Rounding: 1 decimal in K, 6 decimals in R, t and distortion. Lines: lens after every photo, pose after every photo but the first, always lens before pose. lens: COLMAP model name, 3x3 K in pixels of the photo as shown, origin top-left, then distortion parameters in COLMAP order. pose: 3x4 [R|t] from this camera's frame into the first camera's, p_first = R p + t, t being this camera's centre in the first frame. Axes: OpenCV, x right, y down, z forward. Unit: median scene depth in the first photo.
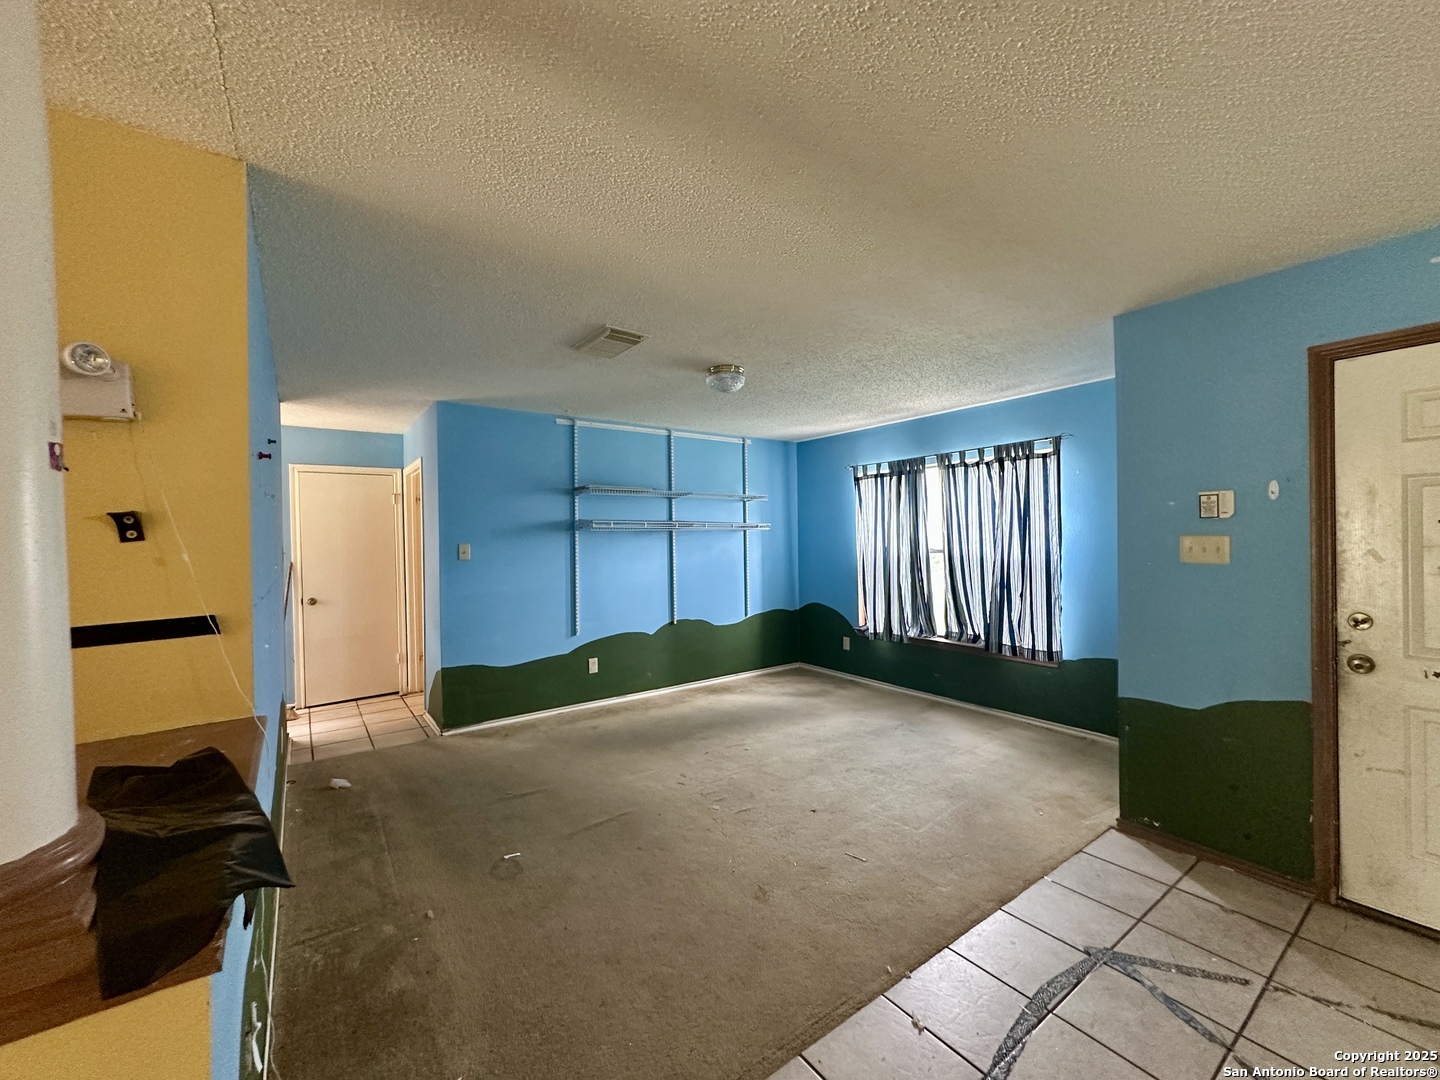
lens RADIAL K [[579.2, 0, 718.4], [0, 579.2, 539.2], [0, 0, 1]] dist [-0.001572, 0.000405]
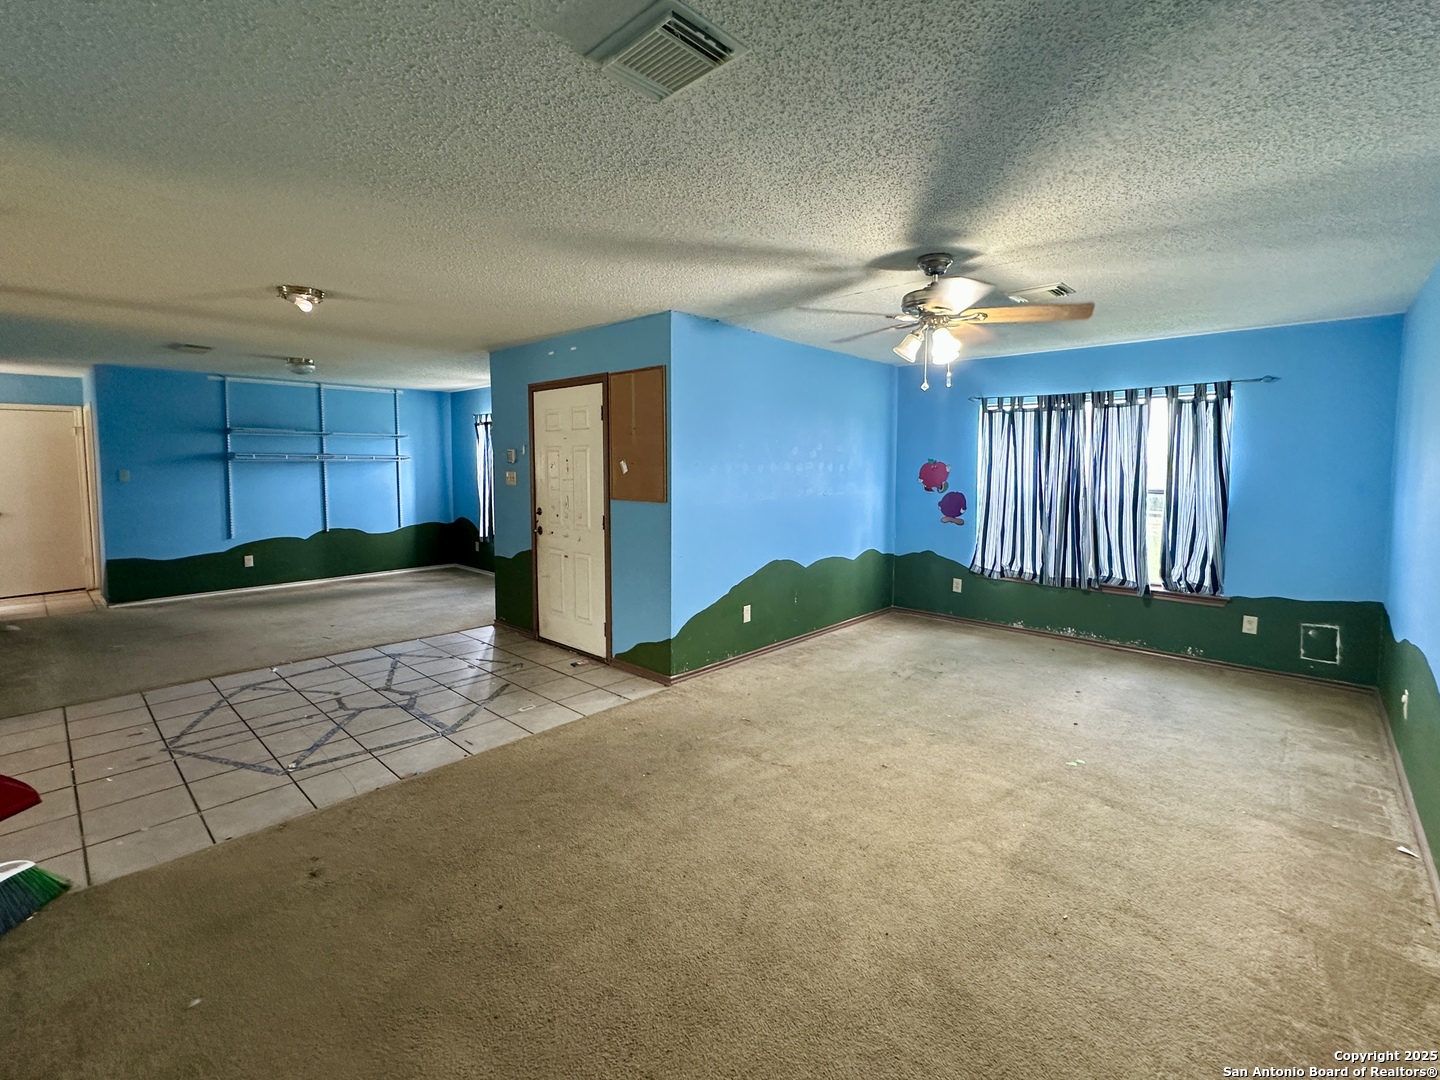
lens RADIAL K [[634.4, 0, 719.1], [0, 634.4, 513.0], [0, 0, 1]] dist [-0.004718, -0.000053]
pose [[0.978940, -0.001916, 0.204141, 0.548868], [-0.013536, 0.997146, 0.074269, -0.017581], [-0.203700, -0.075468, 0.976120, -0.646091]]
